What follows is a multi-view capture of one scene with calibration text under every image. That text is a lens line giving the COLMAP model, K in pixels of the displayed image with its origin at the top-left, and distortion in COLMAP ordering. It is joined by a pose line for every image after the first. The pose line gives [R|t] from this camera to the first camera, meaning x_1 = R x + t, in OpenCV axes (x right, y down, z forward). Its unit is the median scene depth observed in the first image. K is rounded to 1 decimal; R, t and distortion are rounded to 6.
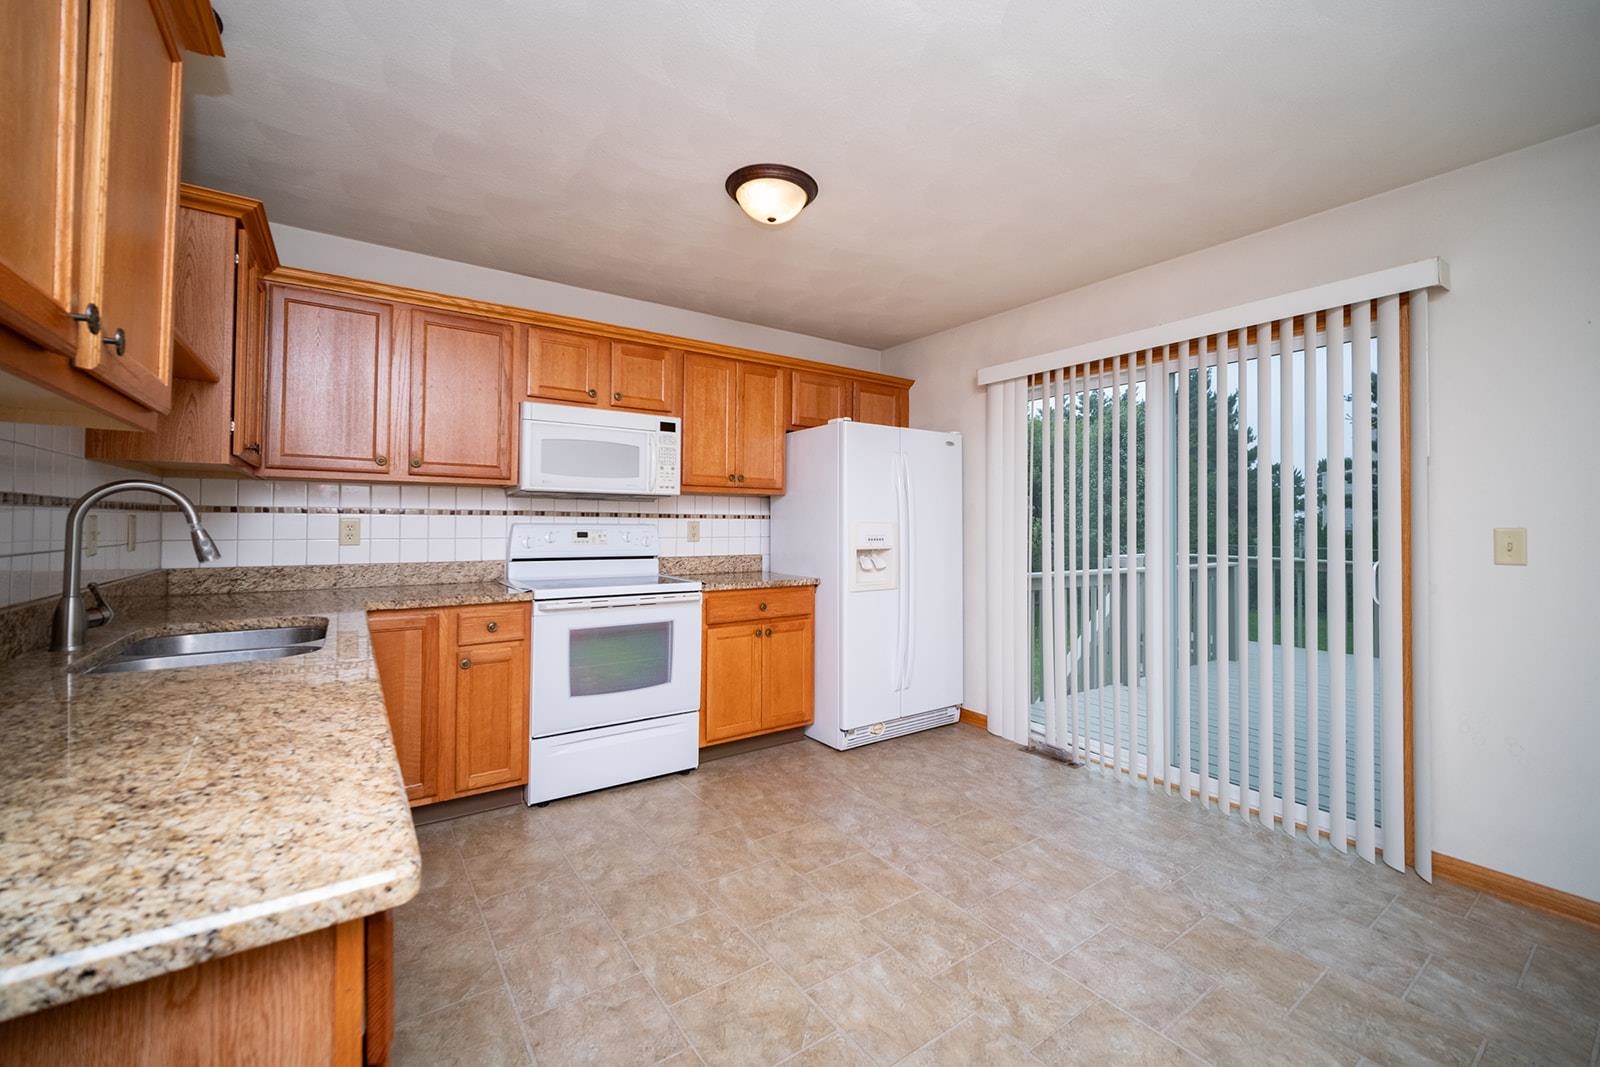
lens RADIAL K [[663.1, 0, 788.9], [0, 663.1, 511.9], [0, 0, 1]] dist [-0.002083, -0.002442]
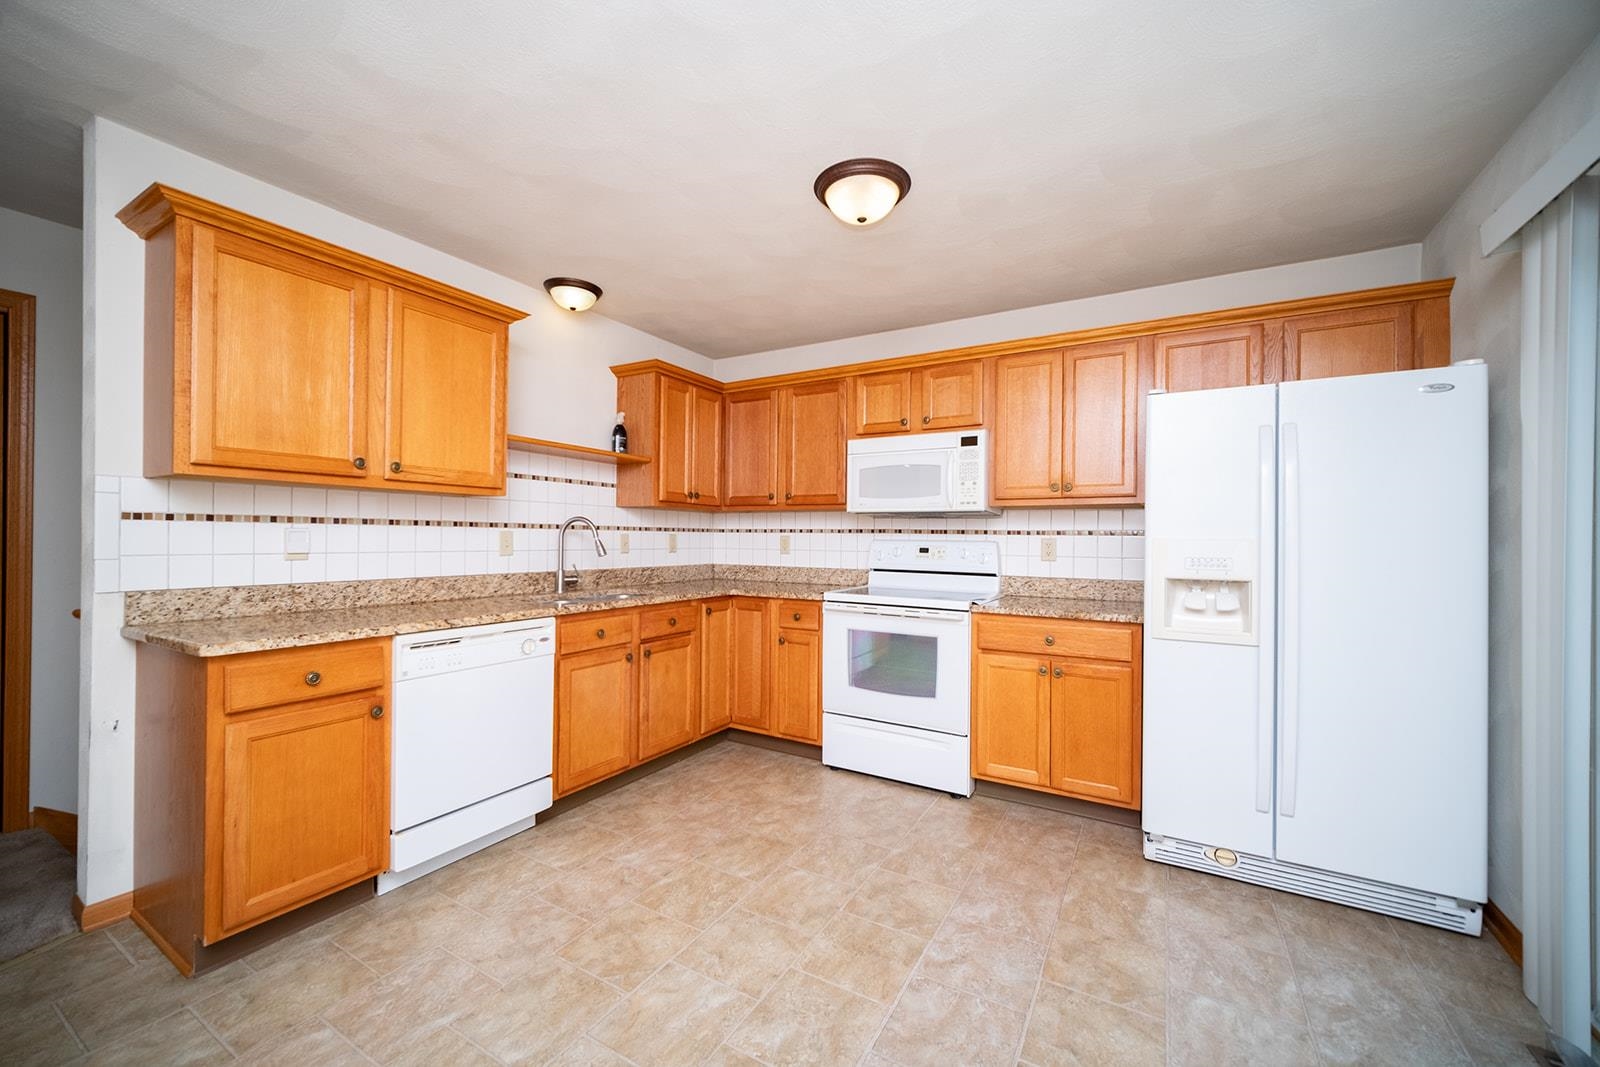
lens RADIAL K [[603.7, 0, 784.4], [0, 603.7, 534.7], [0, 0, 1]] dist [-0.003188, -0.000257]
pose [[0.422003, -0.007621, -0.906562, 0.539646], [0.007282, 0.999961, -0.005017, 0.012994], [0.906565, -0.004484, 0.422042, 0.400415]]
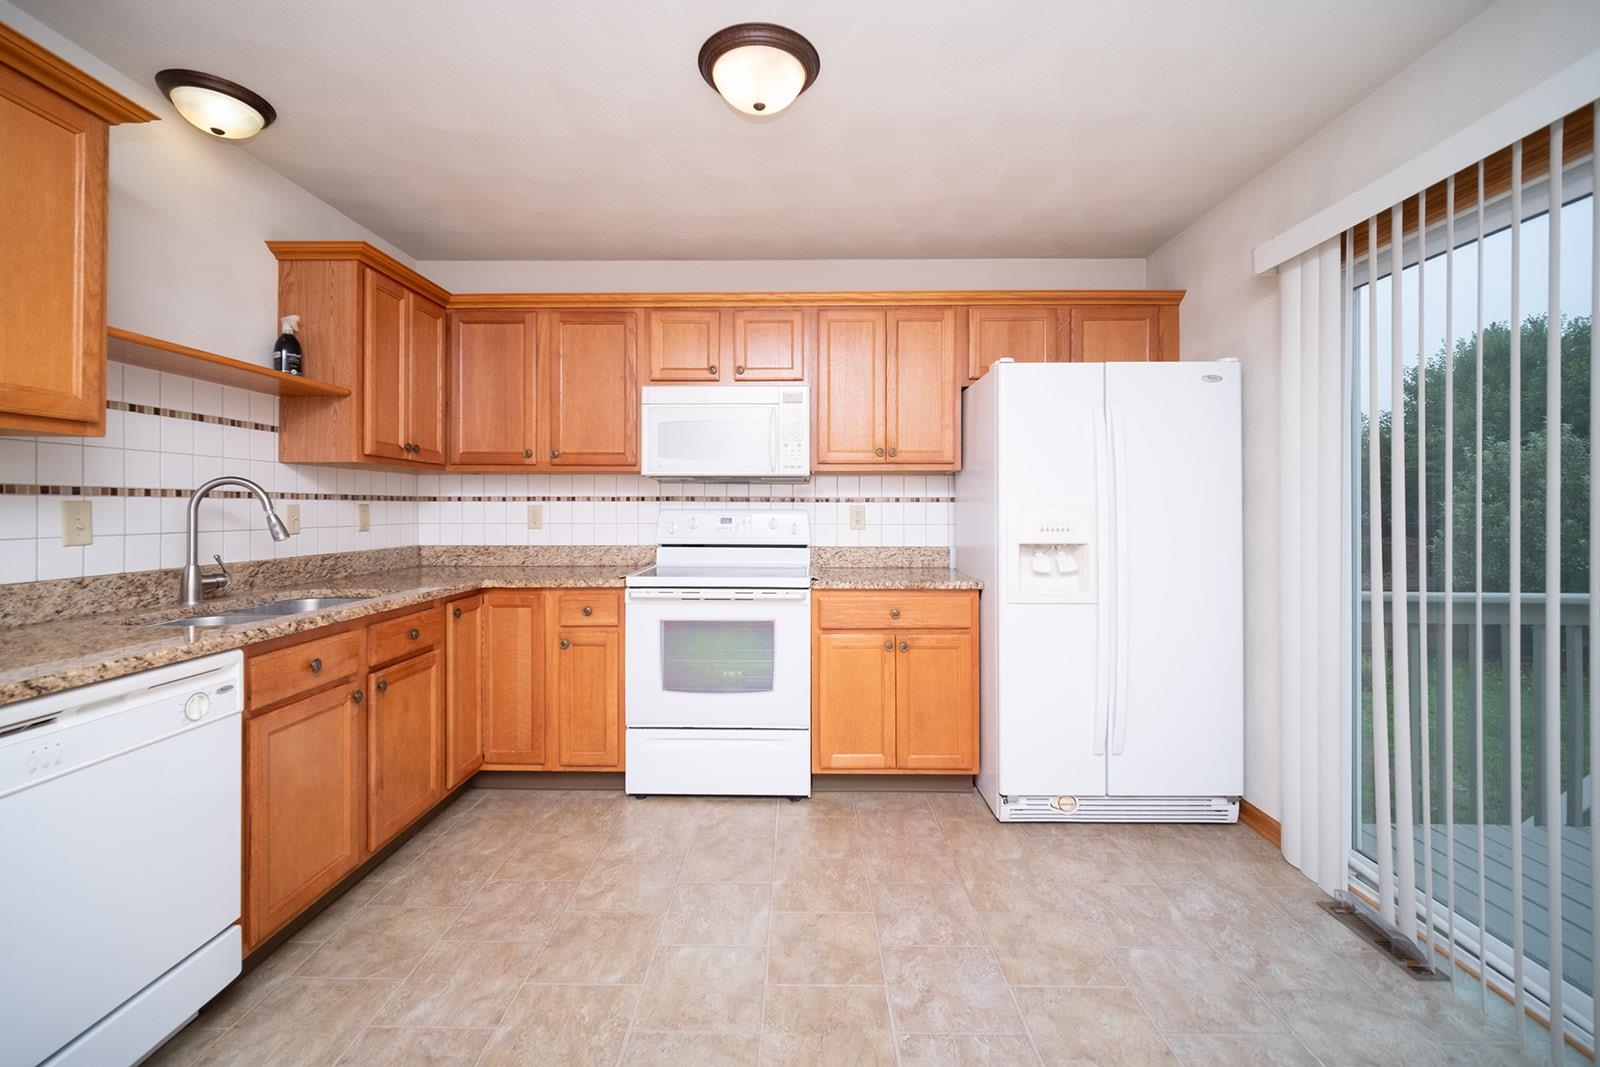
lens RADIAL K [[663.1, 0, 771.5], [0, 663.1, 506.4], [0, 0, 1]] dist [-0.002083, -0.002442]
pose [[0.810543, -0.008577, -0.585616, 0.322514], [0.015297, 0.999862, 0.006529, 0.009572], [0.585479, -0.014250, 0.810562, 0.292477]]
